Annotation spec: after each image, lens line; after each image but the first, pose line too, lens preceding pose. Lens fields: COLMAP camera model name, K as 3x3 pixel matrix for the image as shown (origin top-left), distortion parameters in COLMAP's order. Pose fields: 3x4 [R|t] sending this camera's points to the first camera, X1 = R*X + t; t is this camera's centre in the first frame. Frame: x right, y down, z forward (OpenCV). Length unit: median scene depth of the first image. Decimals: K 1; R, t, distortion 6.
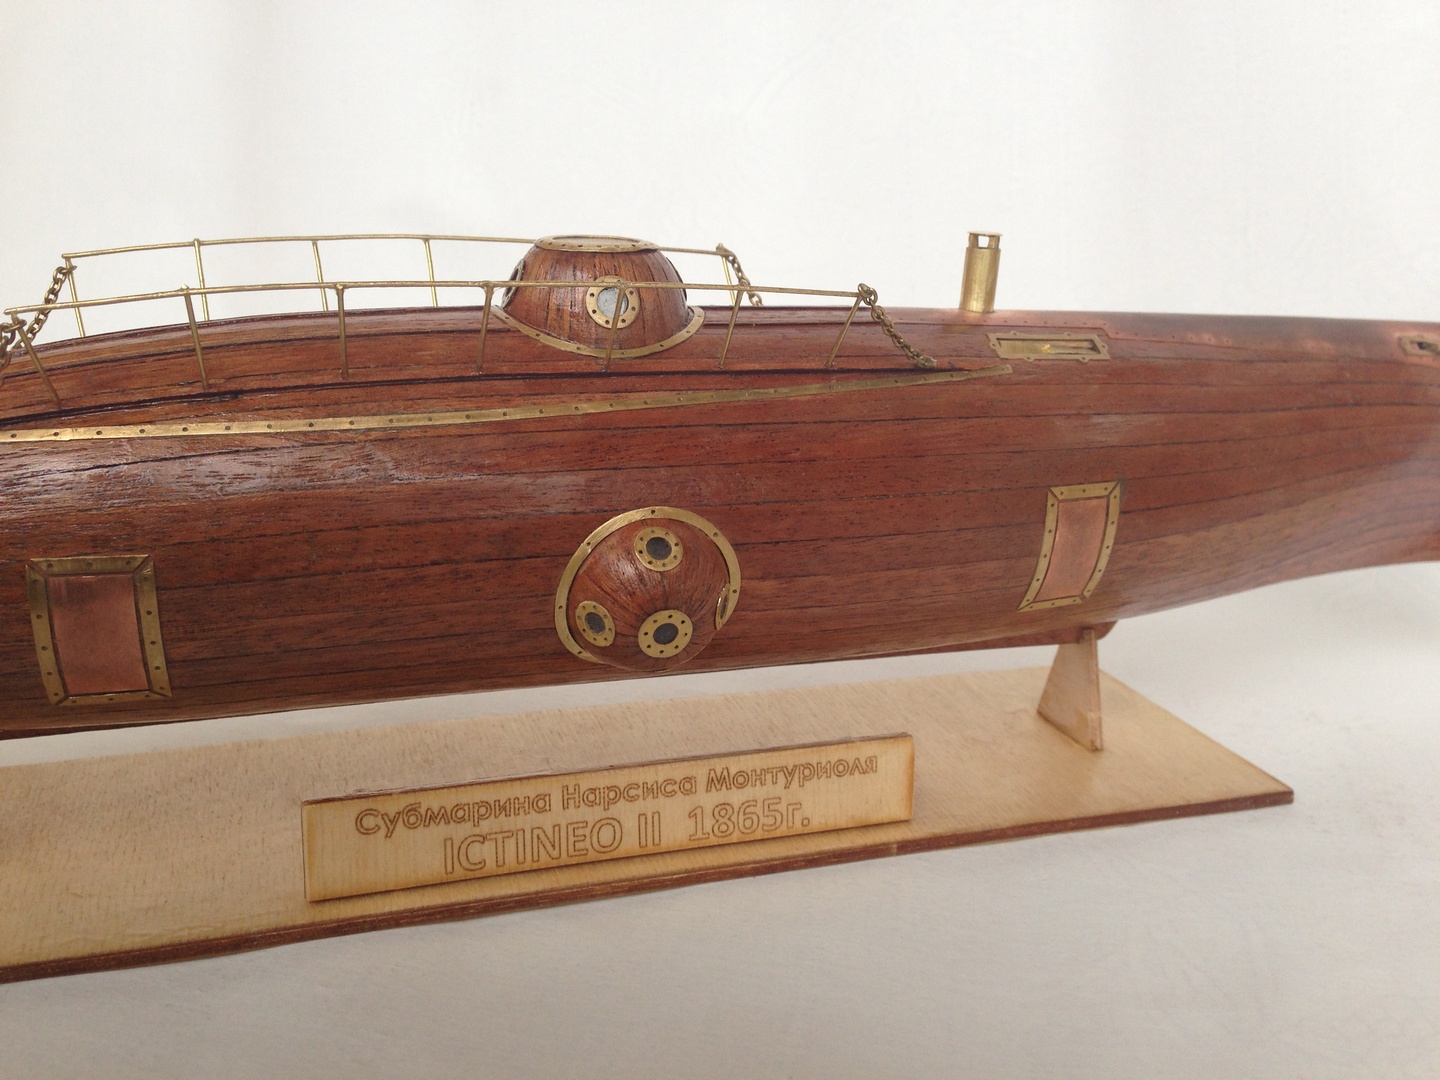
lens RADIAL K [[1381.5, 0, 726.3], [0, 1381.5, 535.9], [0, 0, 1]] dist [0.044098, 0.000000]
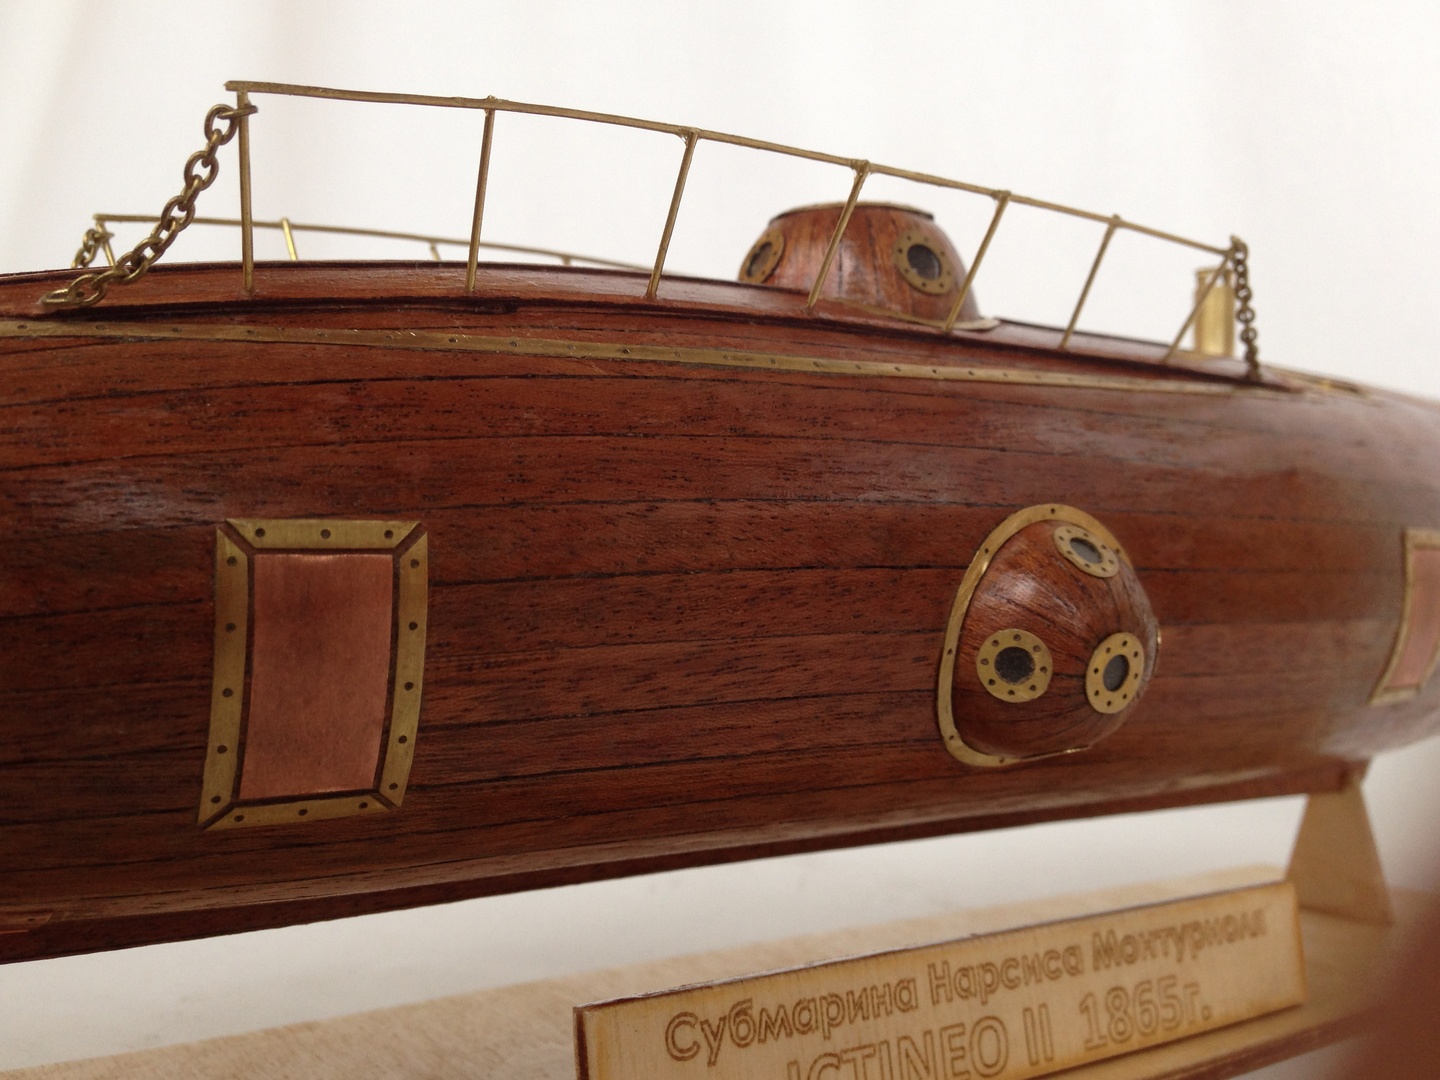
lens RADIAL K [[1454.6, 0, 730.6], [0, 1454.6, 532.5], [0, 0, 1]] dist [0.031083, 0.000000]
pose [[0.962319, -0.029258, 0.270343, -0.388545], [0.110341, 0.950680, -0.289884, 0.178935], [-0.248528, 0.308791, 0.918086, 0.349478]]
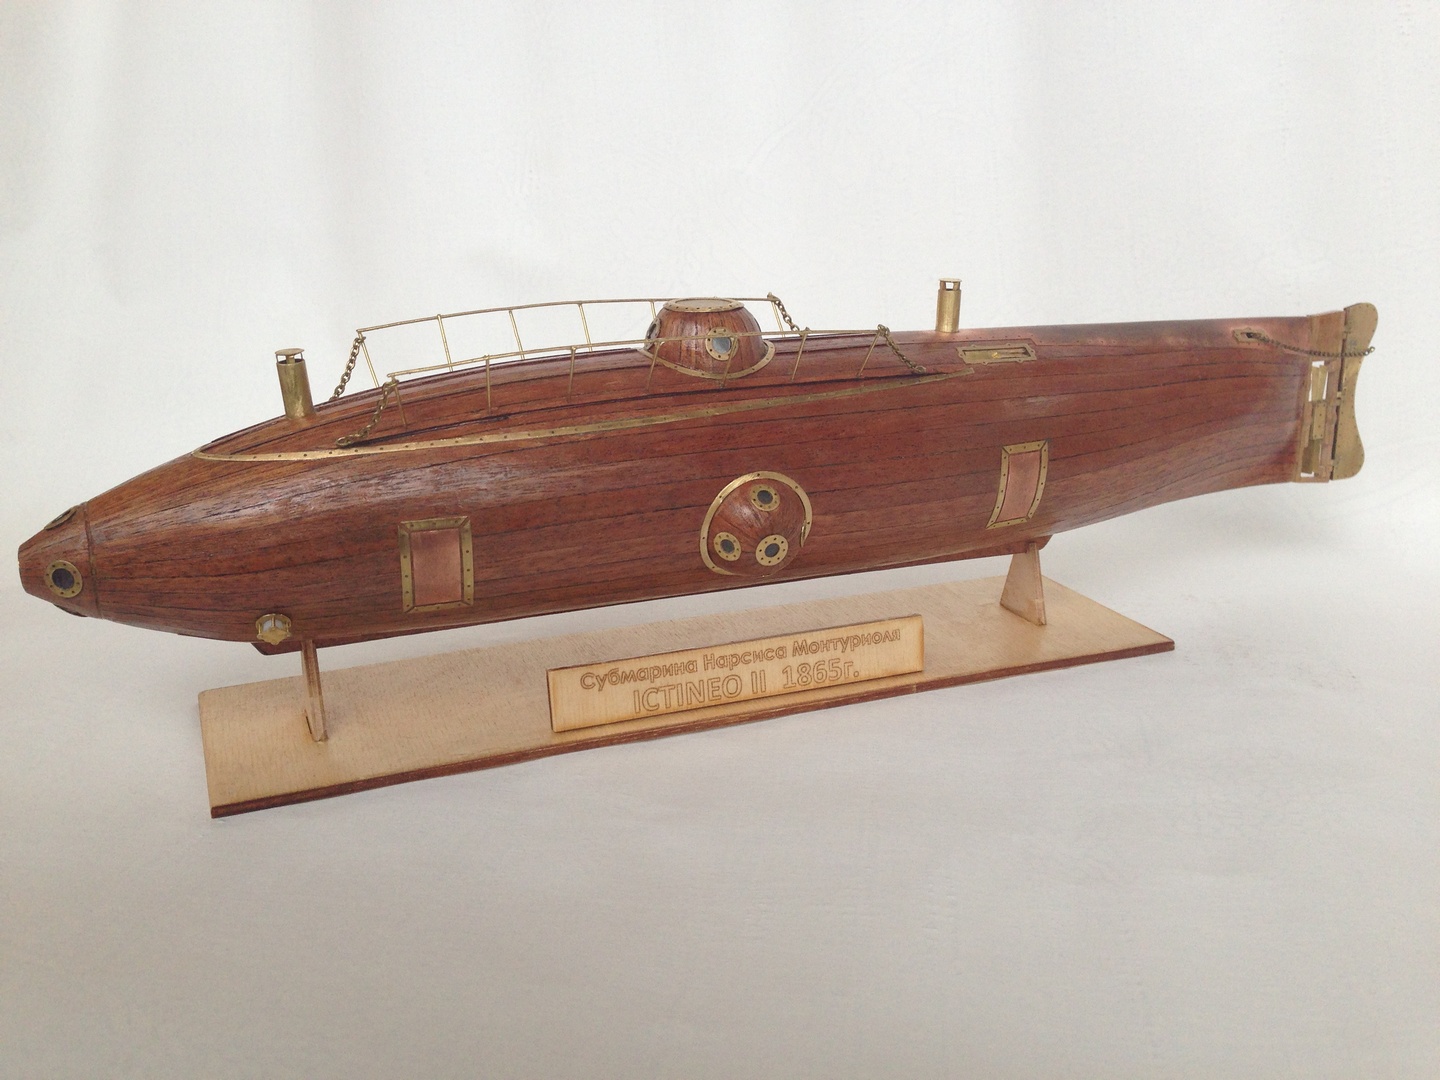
lens RADIAL K [[1381.5, 0, 733.1], [0, 1381.5, 537.4], [0, 0, 1]] dist [0.044098, 0.000000]
pose [[0.997396, -0.057712, 0.043247, -0.147320], [0.057076, 0.998245, 0.015798, 0.026362], [-0.044083, -0.013288, 0.998940, -0.561978]]
